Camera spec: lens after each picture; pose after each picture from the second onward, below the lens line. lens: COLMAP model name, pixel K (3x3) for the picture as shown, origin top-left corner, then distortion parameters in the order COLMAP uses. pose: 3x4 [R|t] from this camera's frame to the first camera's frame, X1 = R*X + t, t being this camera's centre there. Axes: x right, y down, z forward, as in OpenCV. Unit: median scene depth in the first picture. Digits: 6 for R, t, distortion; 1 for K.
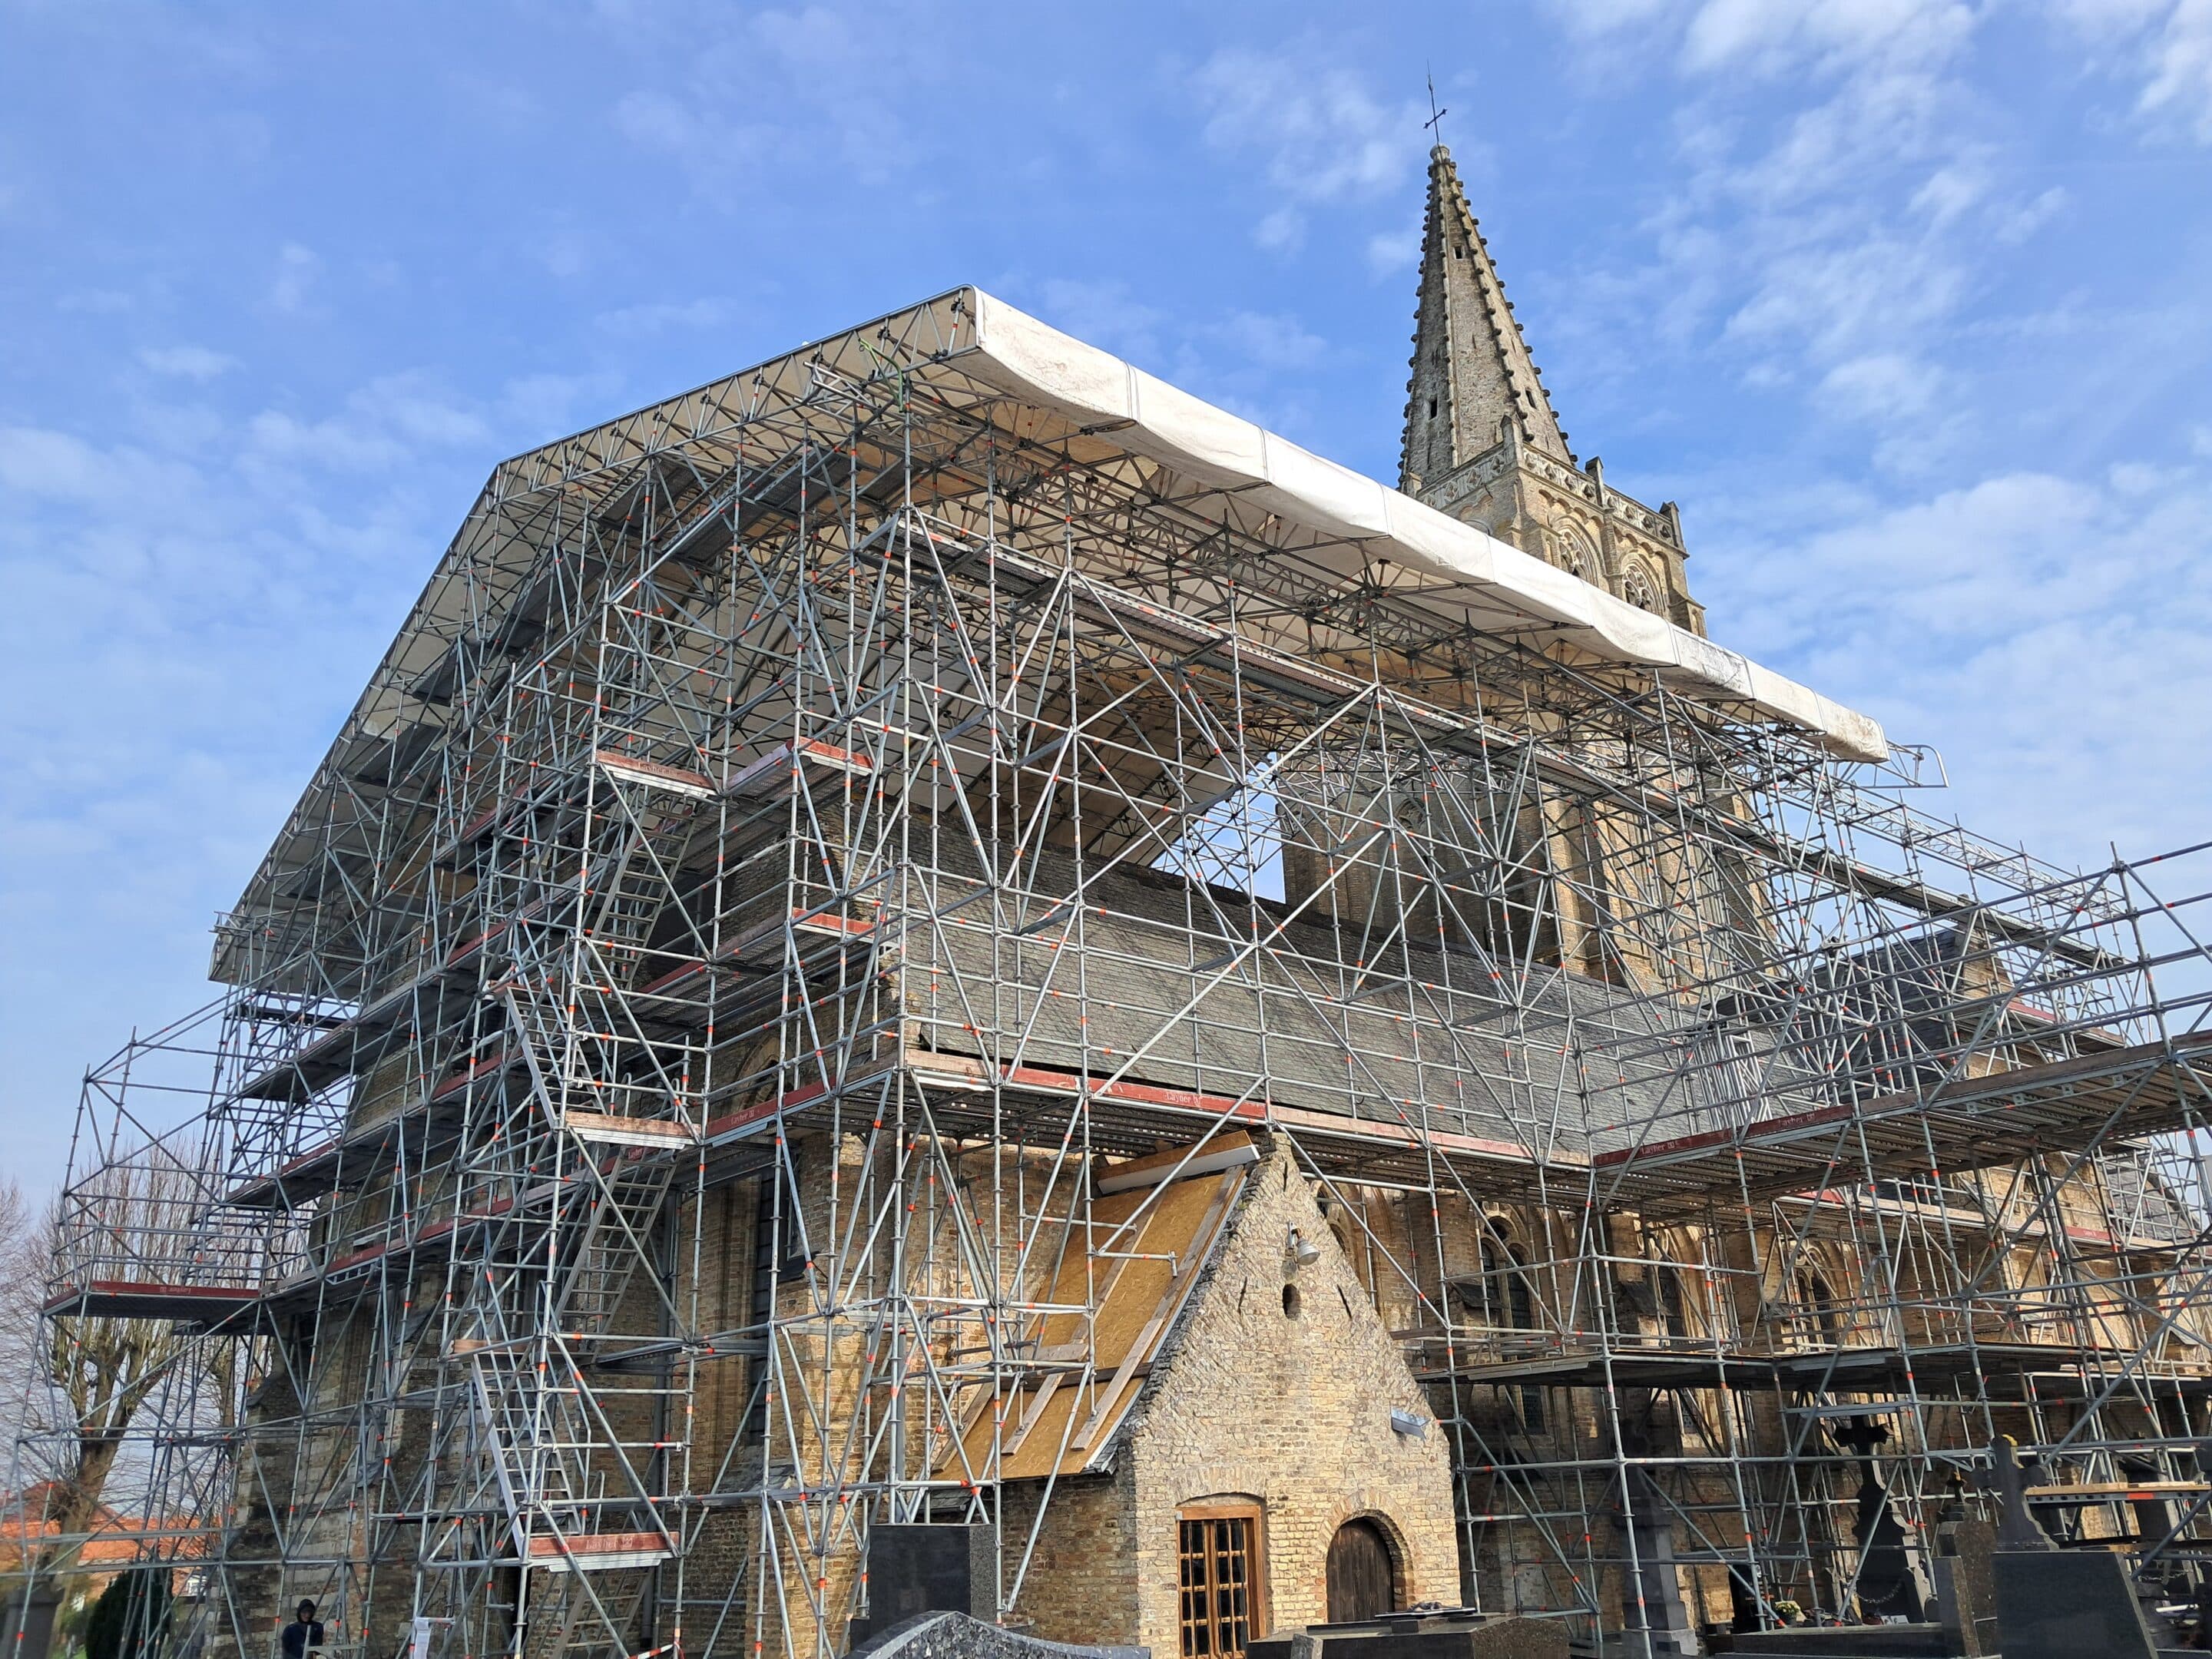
lens RADIAL K [[1731.2, 0, 1101.2], [0, 1731.2, 828.7], [0, 0, 1]] dist [0.006688, 0.002590]
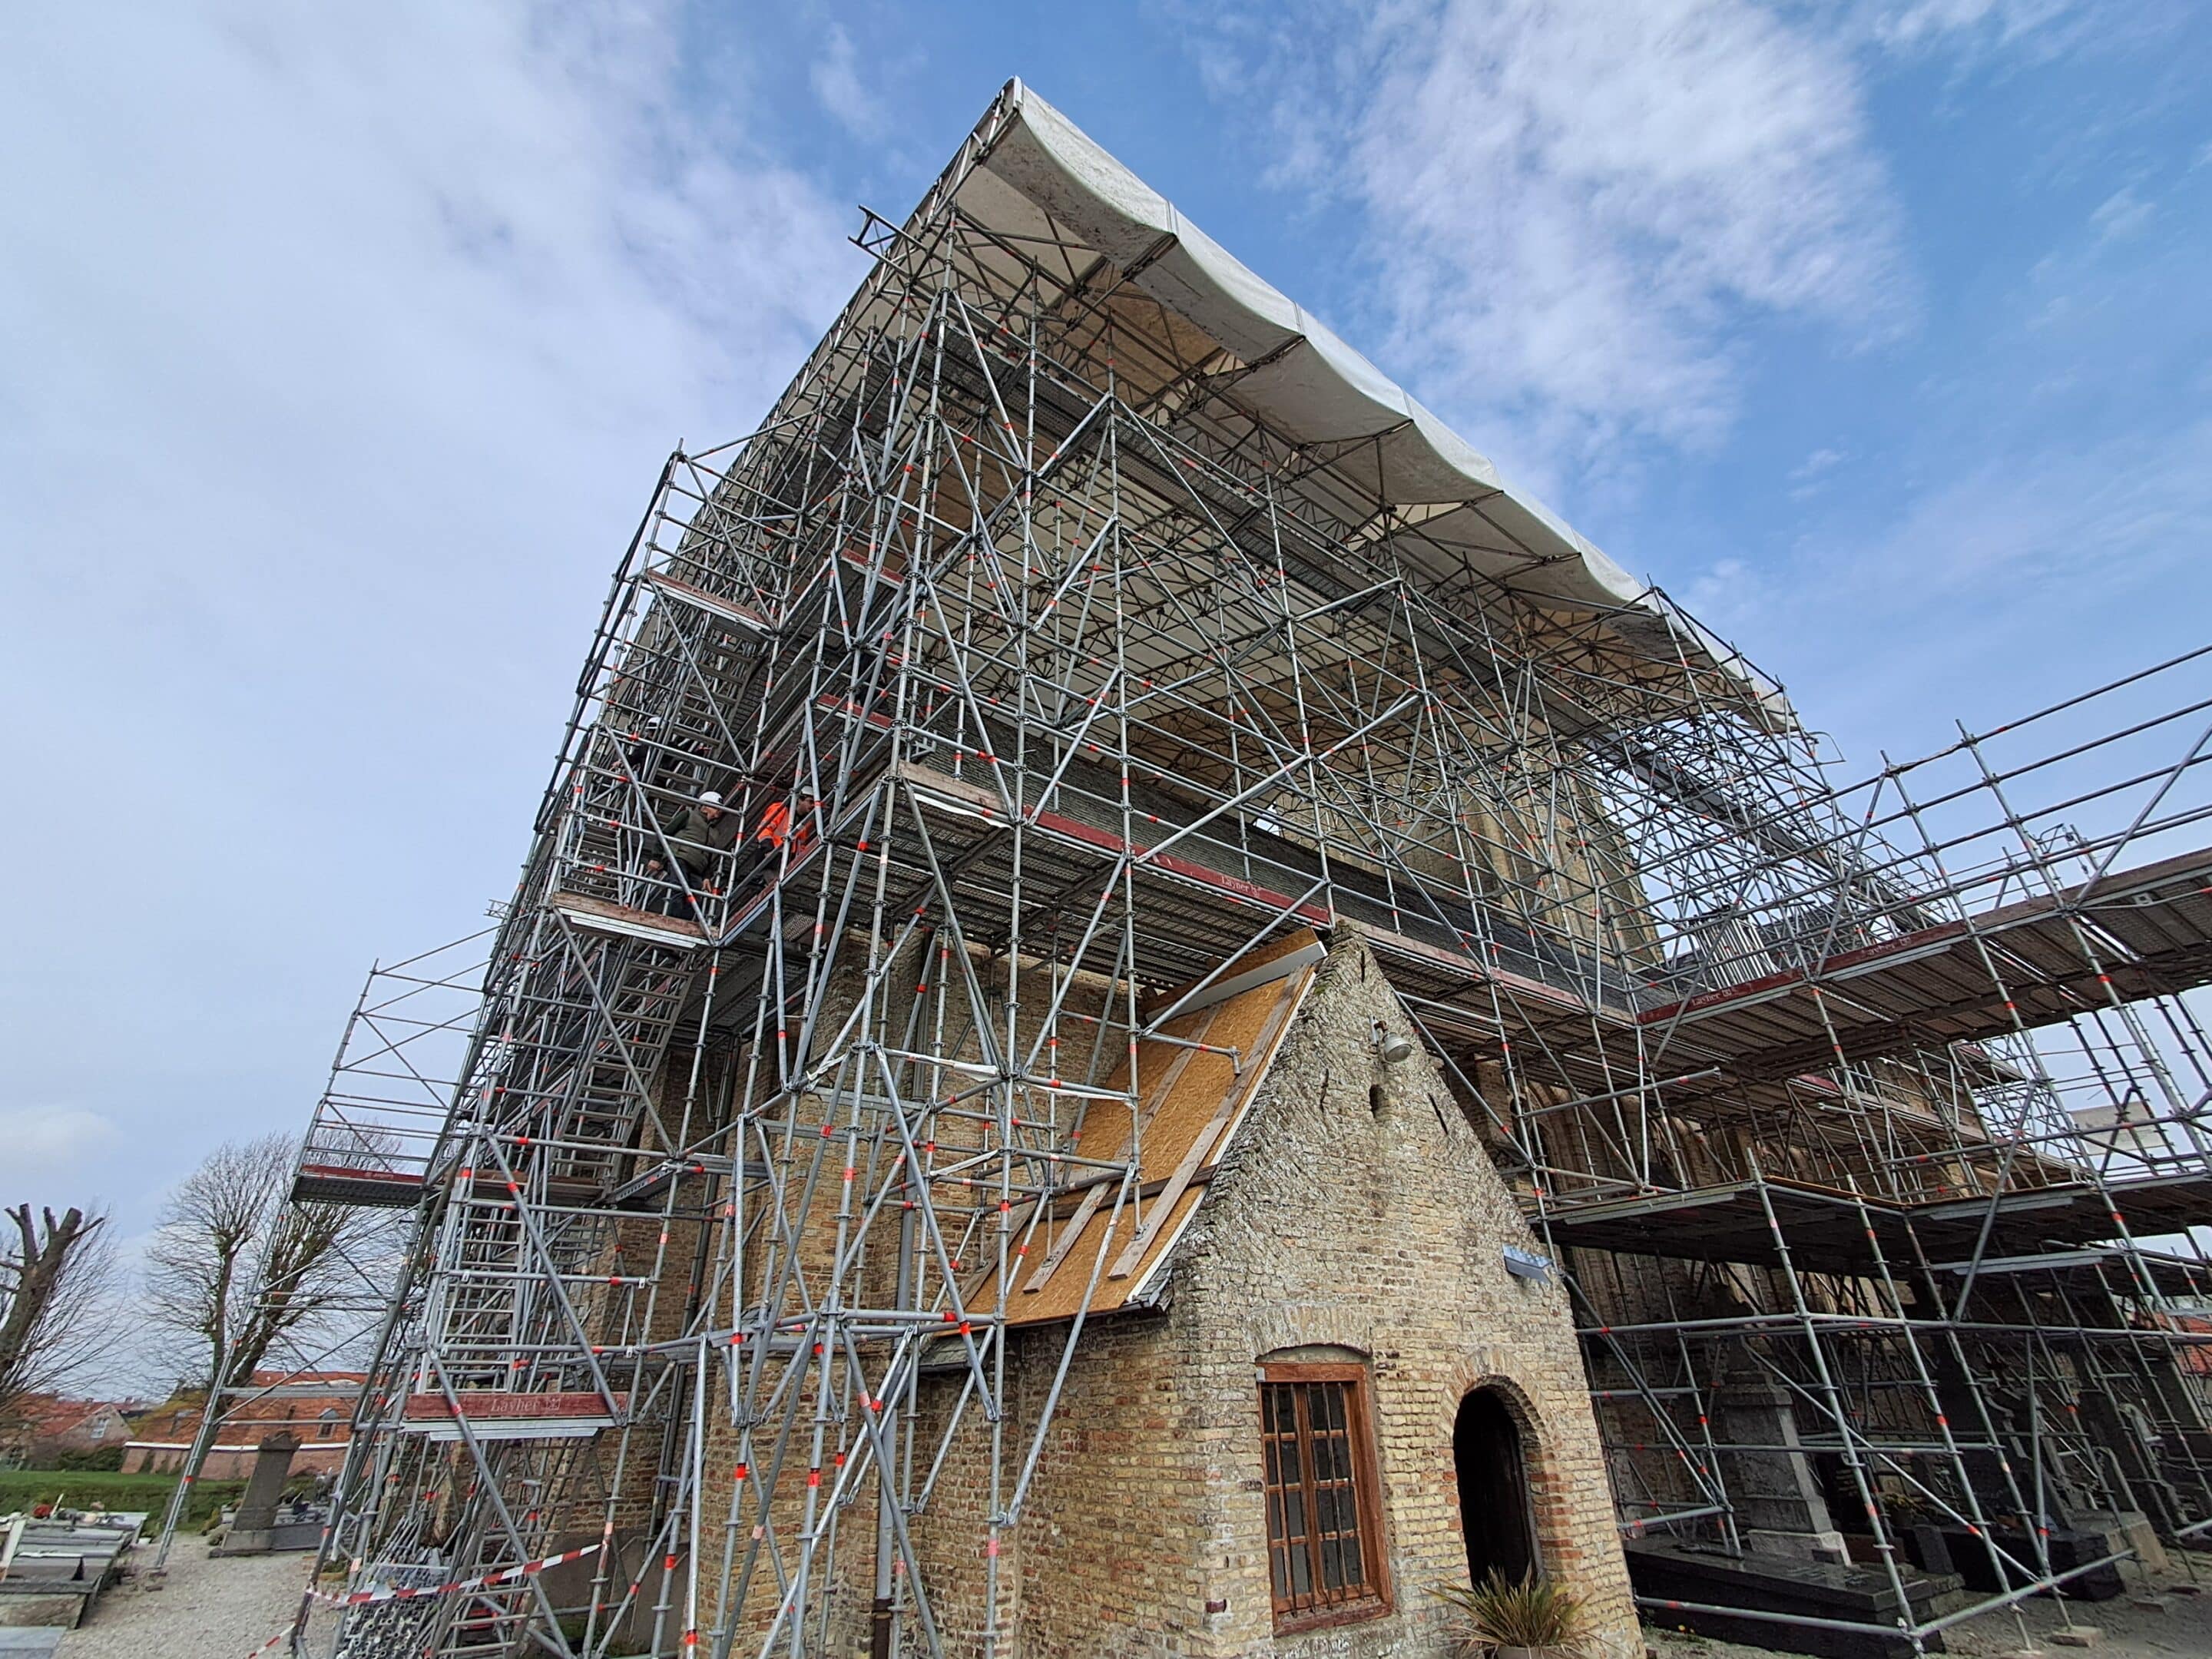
lens RADIAL K [[1006.4, 0, 1117.2], [0, 1006.4, 821.3], [0, 0, 1]] dist [-0.010597, 0.009320]
pose [[0.999451, -0.002272, -0.033044, 0.000864], [-0.002534, 0.989479, -0.144655, 0.221499], [0.033025, 0.144659, 0.988930, 0.534941]]
